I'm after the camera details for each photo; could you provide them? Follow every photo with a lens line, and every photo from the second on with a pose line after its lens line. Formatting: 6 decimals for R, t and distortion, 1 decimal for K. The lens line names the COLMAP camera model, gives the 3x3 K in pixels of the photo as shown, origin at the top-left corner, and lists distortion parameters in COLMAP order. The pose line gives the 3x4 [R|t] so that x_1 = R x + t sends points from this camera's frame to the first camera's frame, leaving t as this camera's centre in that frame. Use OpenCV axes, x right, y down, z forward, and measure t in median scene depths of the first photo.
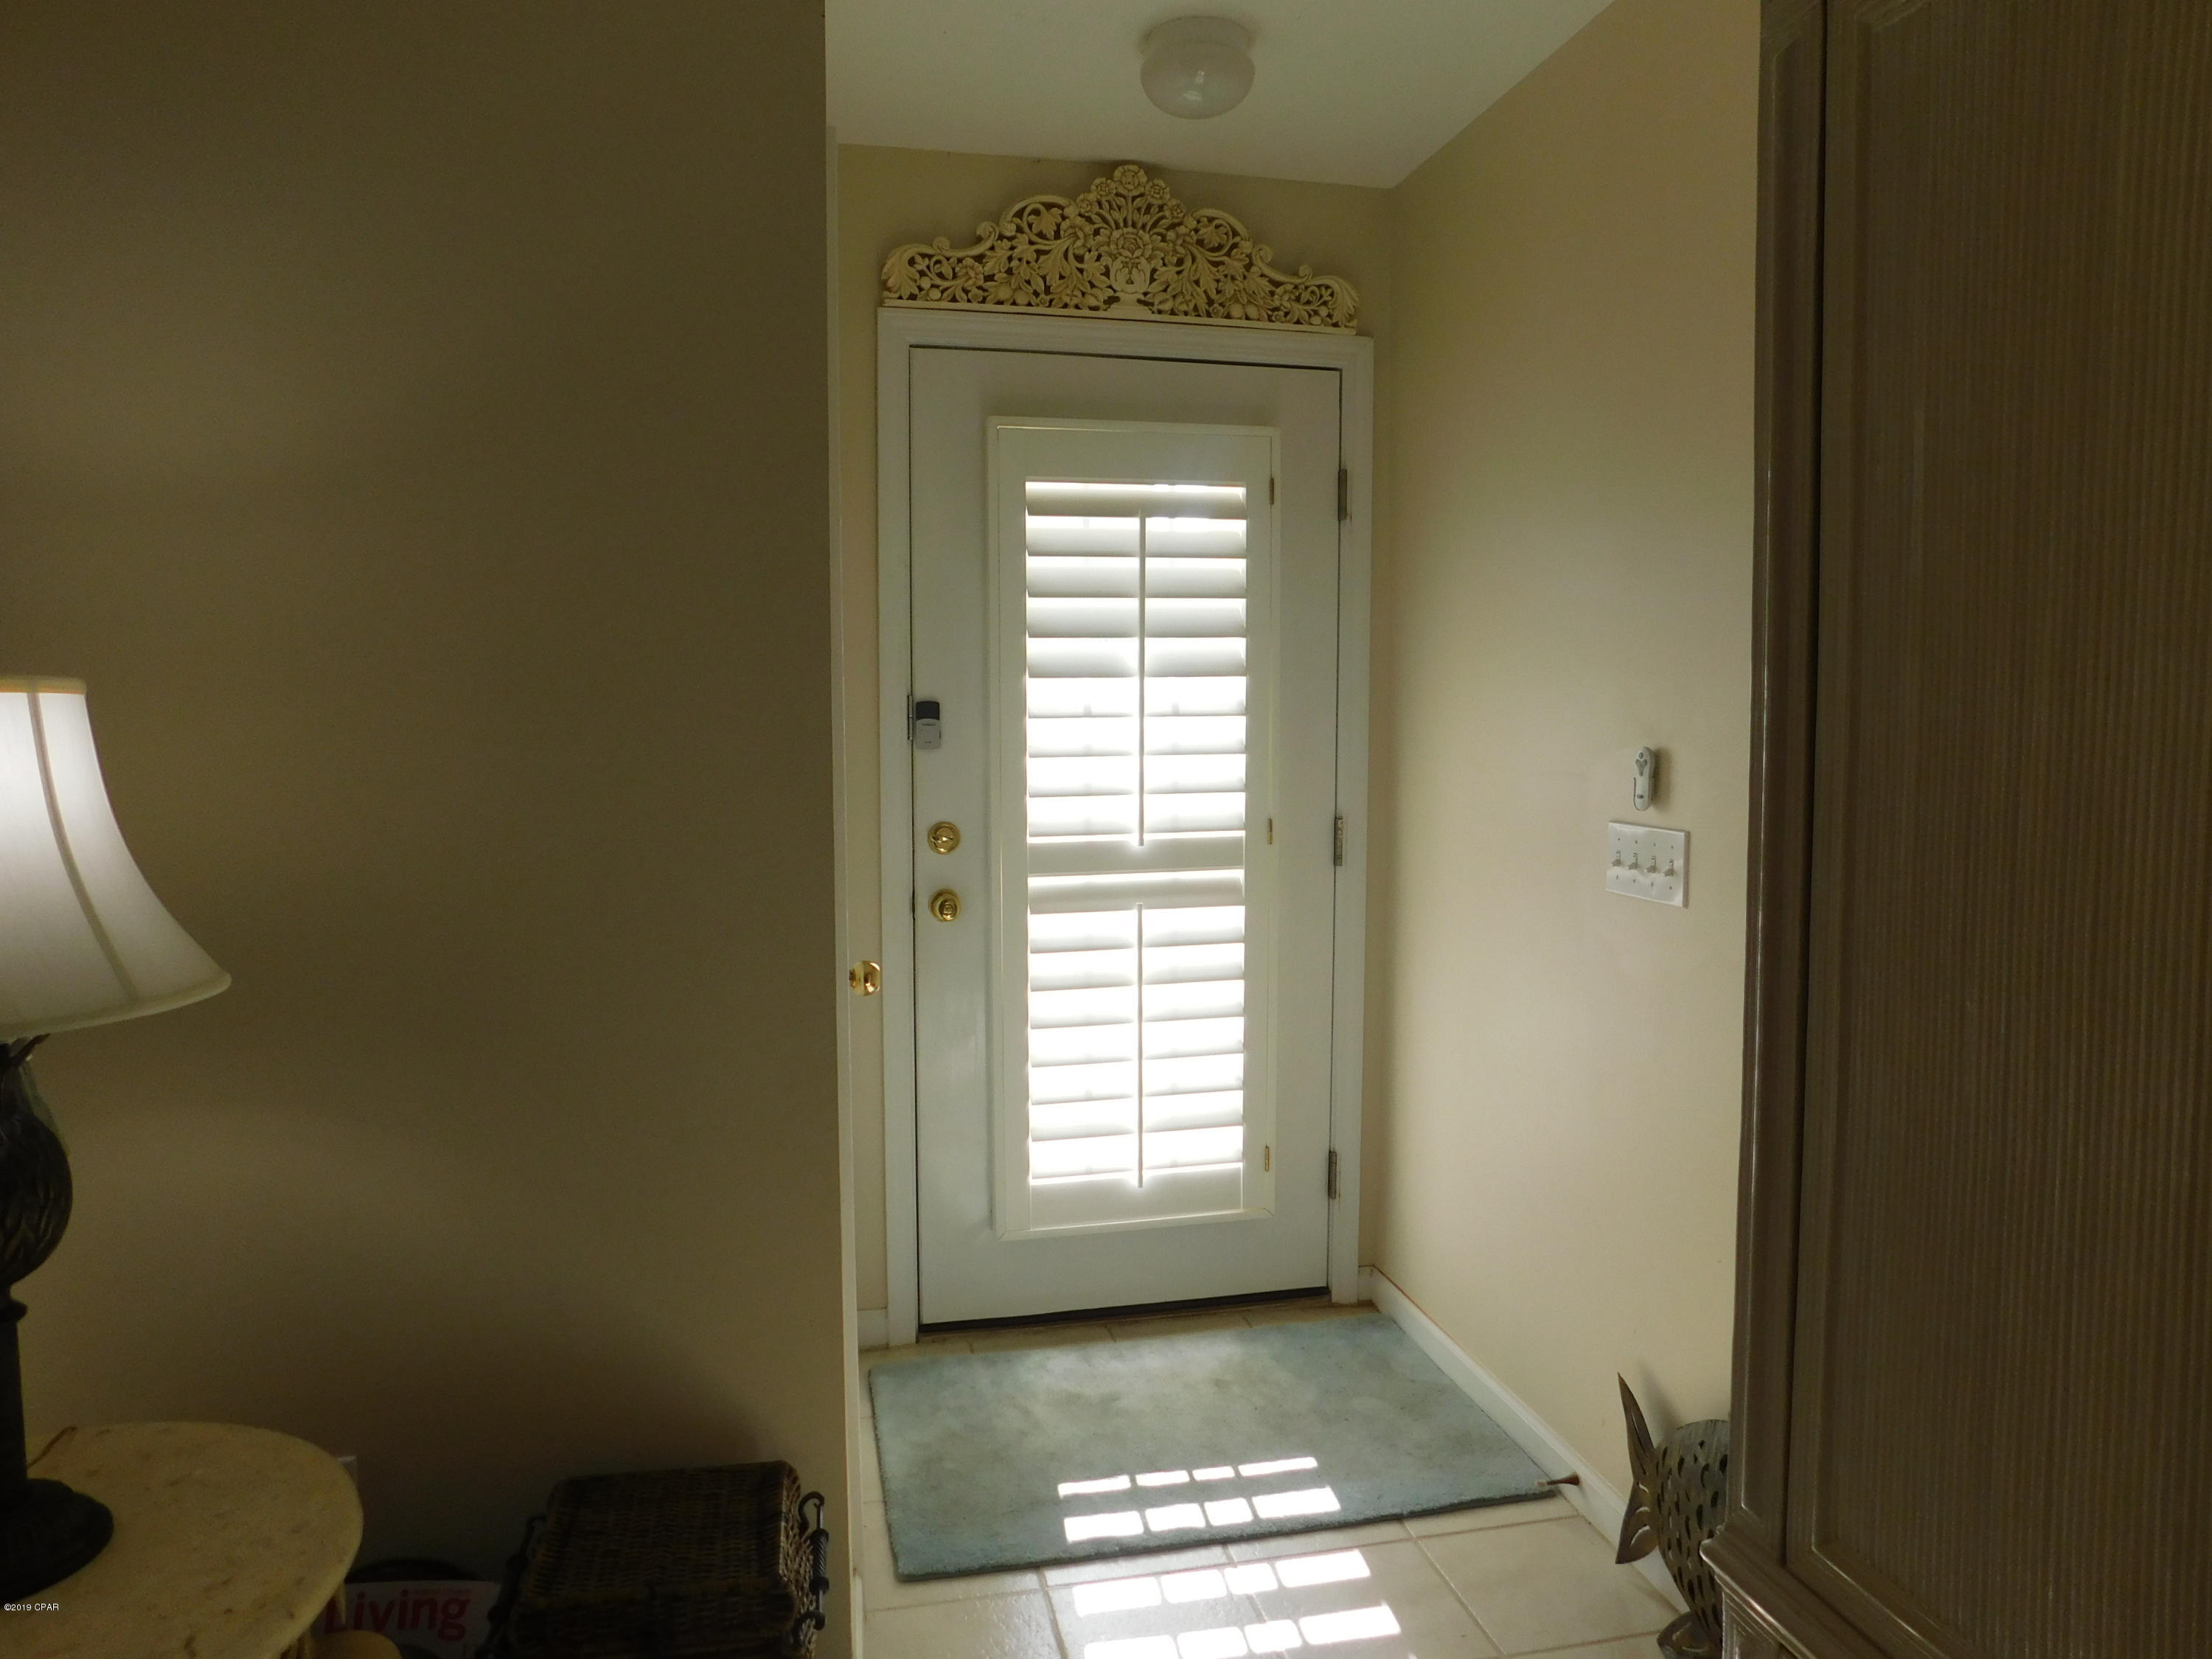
lens RADIAL K [[1458.4, 0, 1100.4], [0, 1458.4, 821.4], [0, 0, 1]] dist [-0.070650, 0.056945]
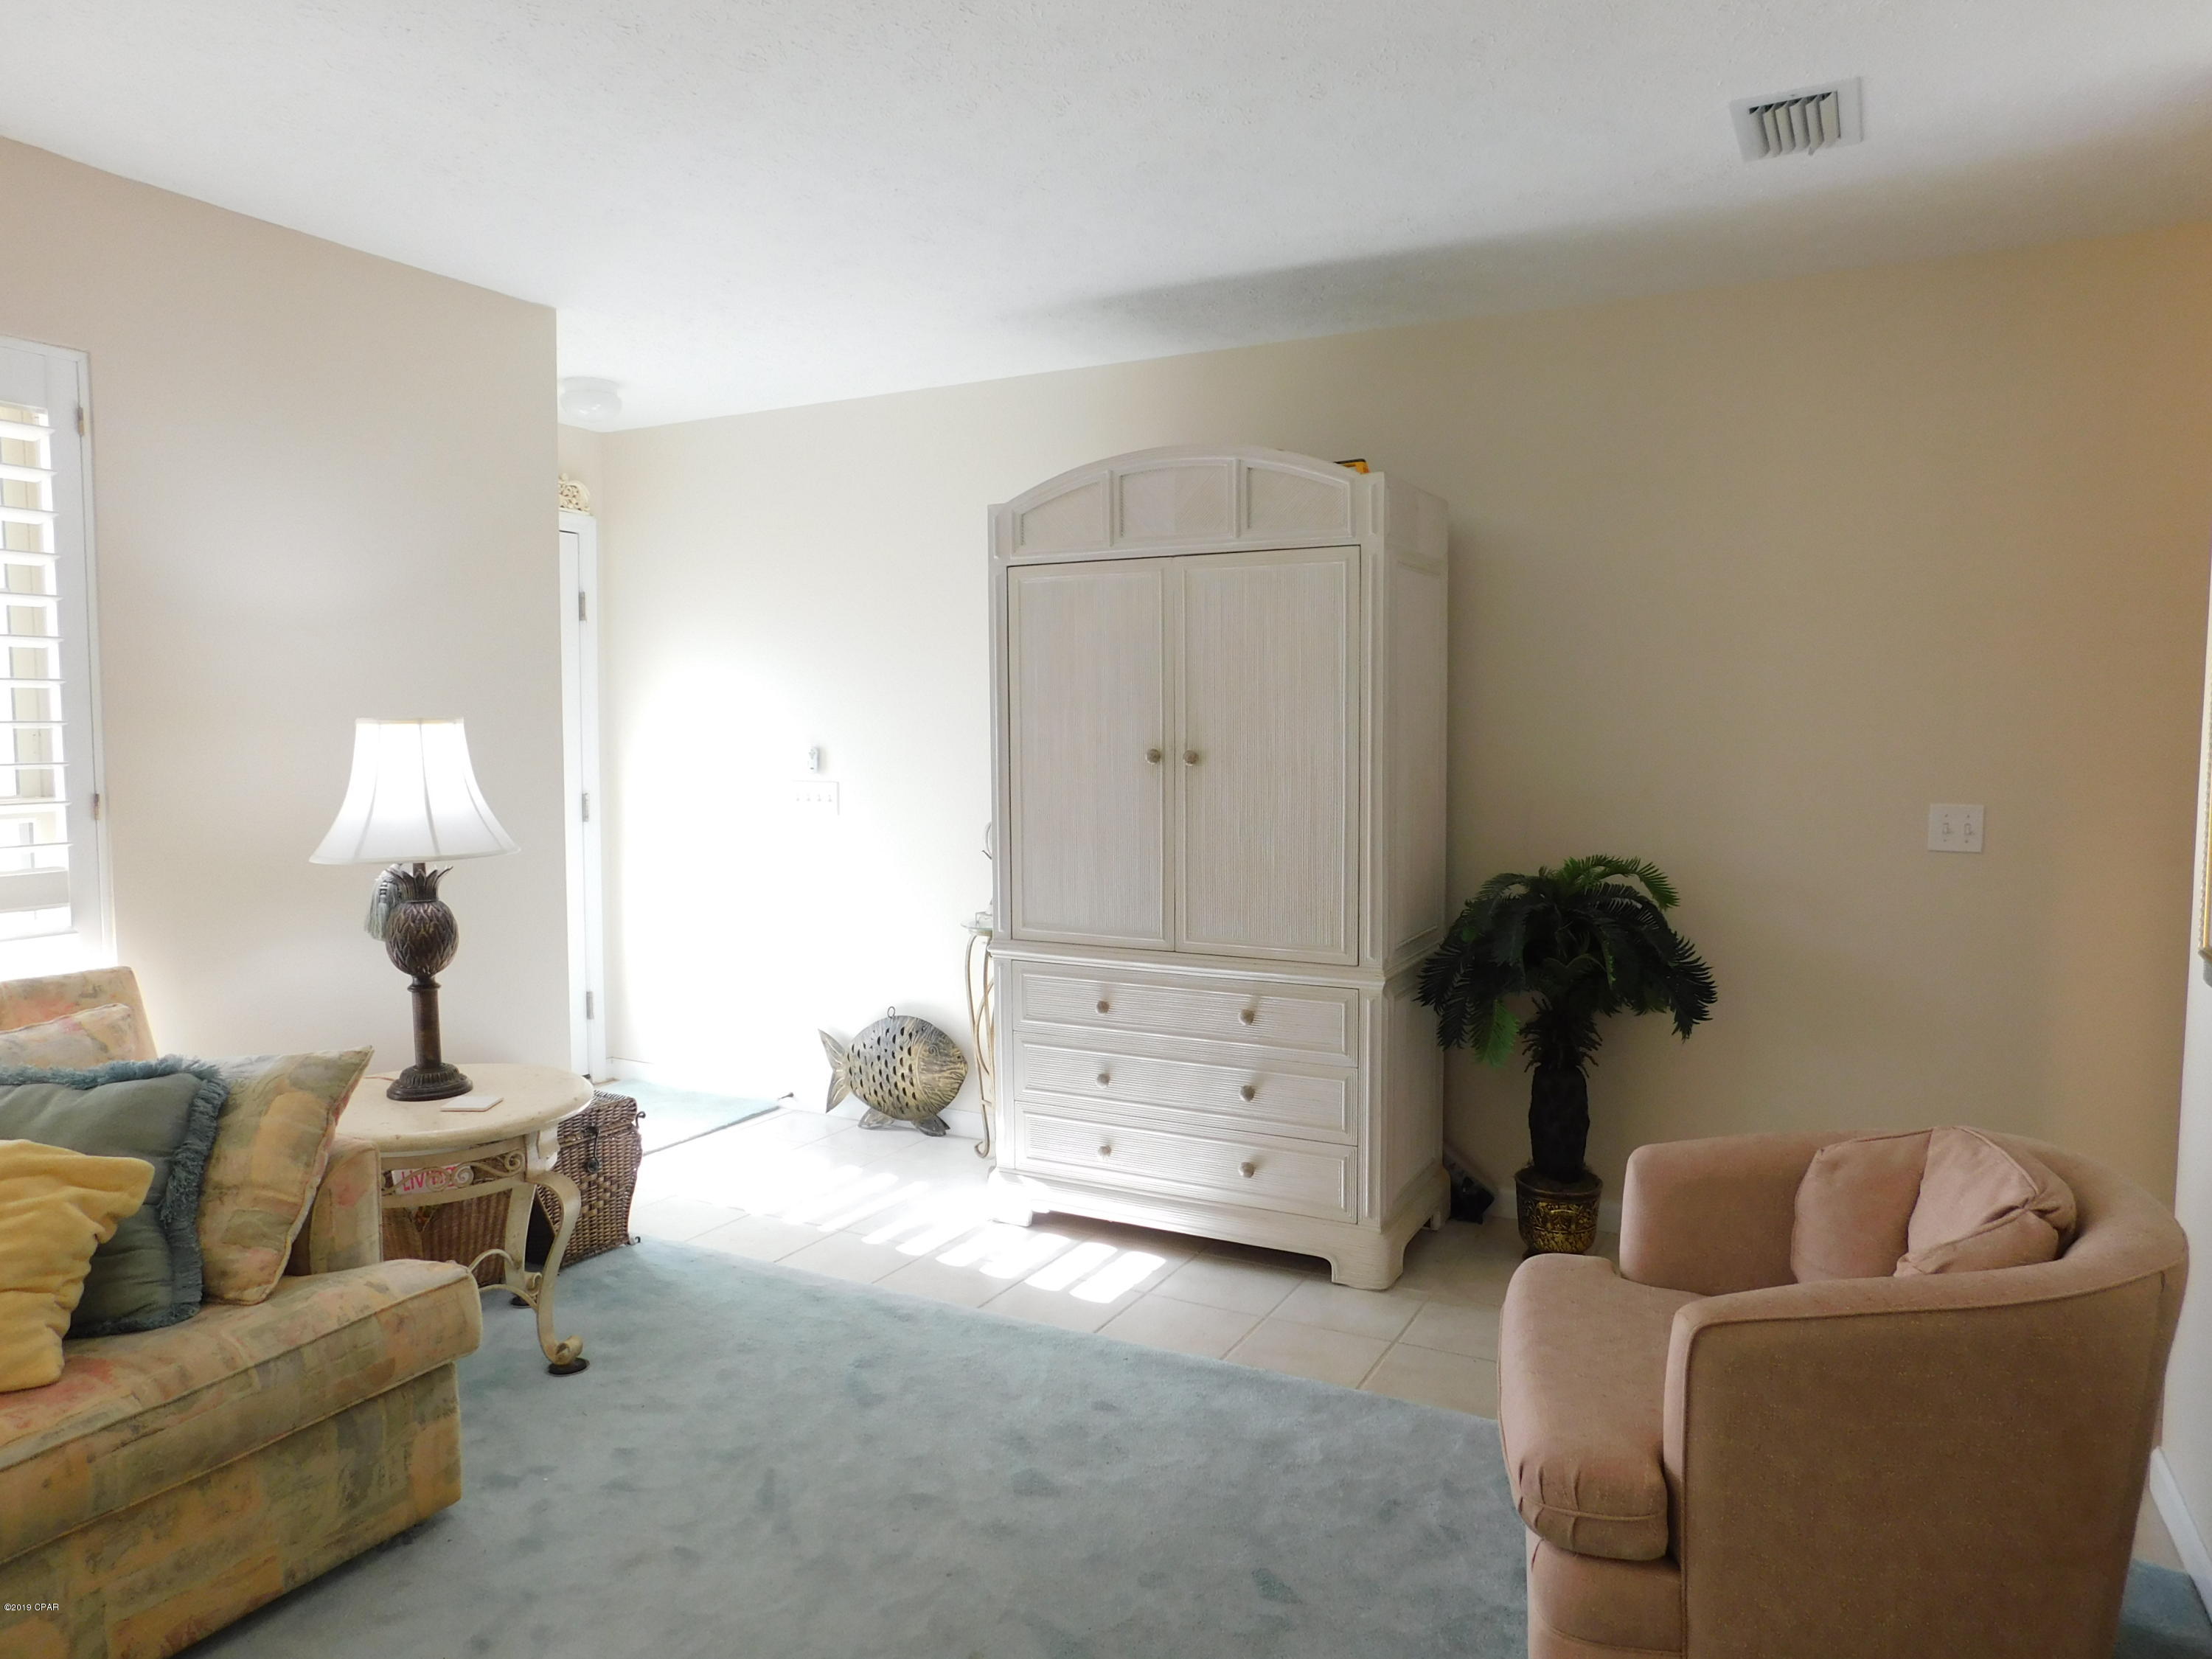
lens RADIAL K [[1458.4, 0, 1100.4], [0, 1458.4, 821.4], [0, 0, 1]] dist [-0.070650, 0.056945]
pose [[0.645139, -0.050617, 0.762387, -1.070274], [0.059588, 0.998097, 0.015843, 0.056034], [-0.761738, 0.035208, 0.646927, -0.808882]]
